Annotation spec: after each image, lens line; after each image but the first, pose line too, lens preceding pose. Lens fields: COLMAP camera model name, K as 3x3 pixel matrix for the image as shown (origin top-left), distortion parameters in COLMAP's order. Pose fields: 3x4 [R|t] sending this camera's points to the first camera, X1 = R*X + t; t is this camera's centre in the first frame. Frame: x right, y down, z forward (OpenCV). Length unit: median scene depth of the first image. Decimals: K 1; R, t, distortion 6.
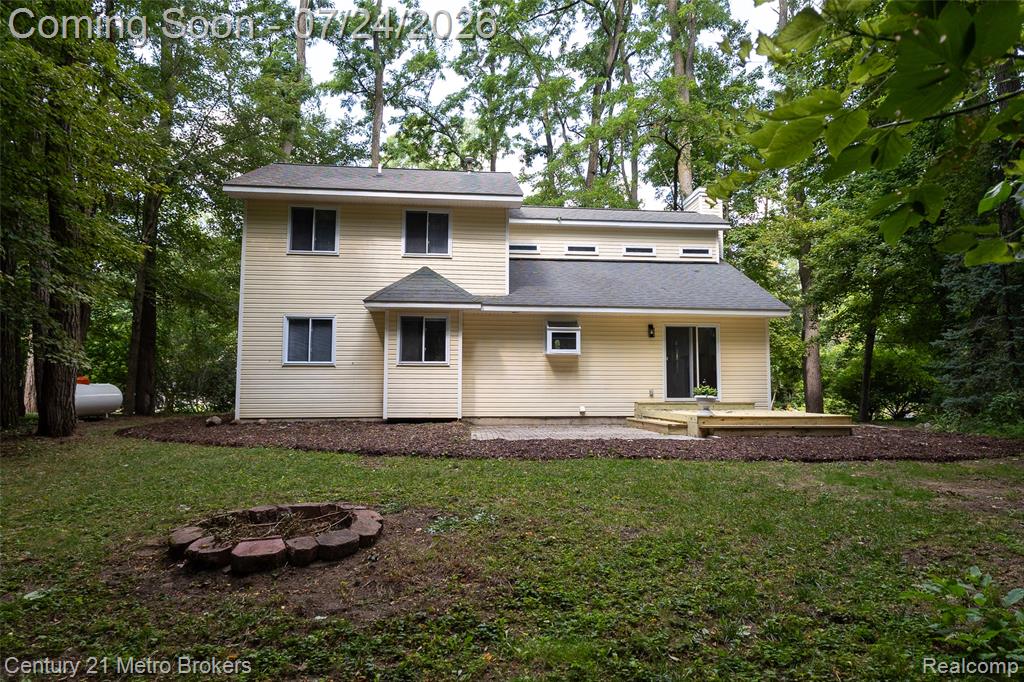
lens RADIAL K [[576.4, 0, 527.8], [0, 576.4, 363.5], [0, 0, 1]] dist [-0.003180, -0.002334]
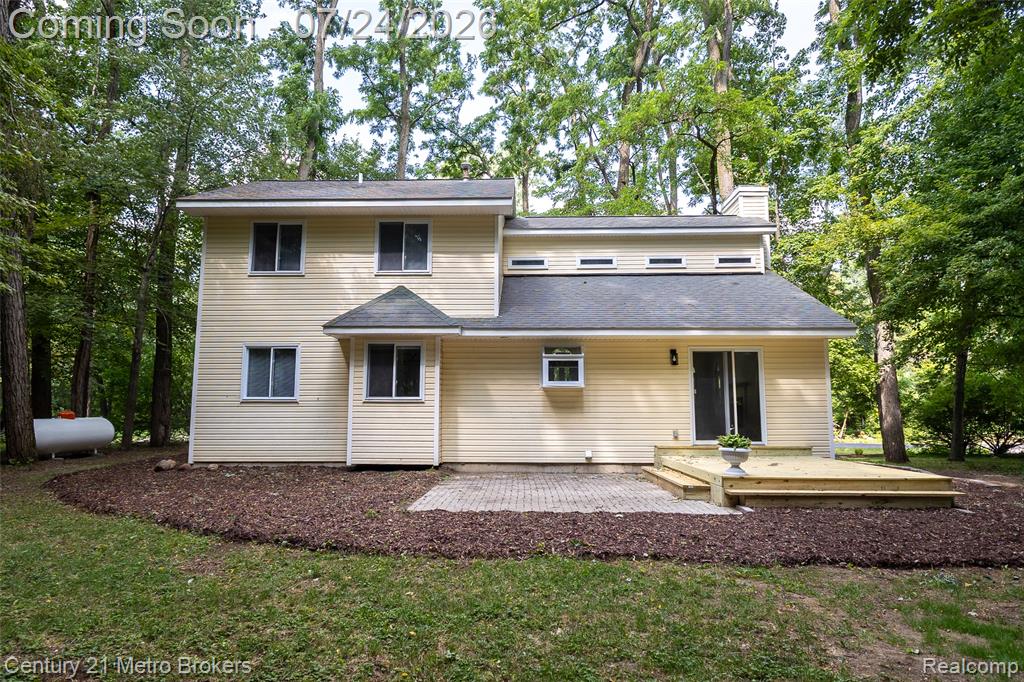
lens RADIAL K [[576.4, 0, 507.5], [0, 576.4, 358.0], [0, 0, 1]] dist [-0.003180, -0.002334]
pose [[0.992172, -0.010972, -0.124392, 0.083715], [0.004747, 0.998726, -0.050232, -0.016171], [0.124785, 0.049248, 0.990961, 0.170632]]
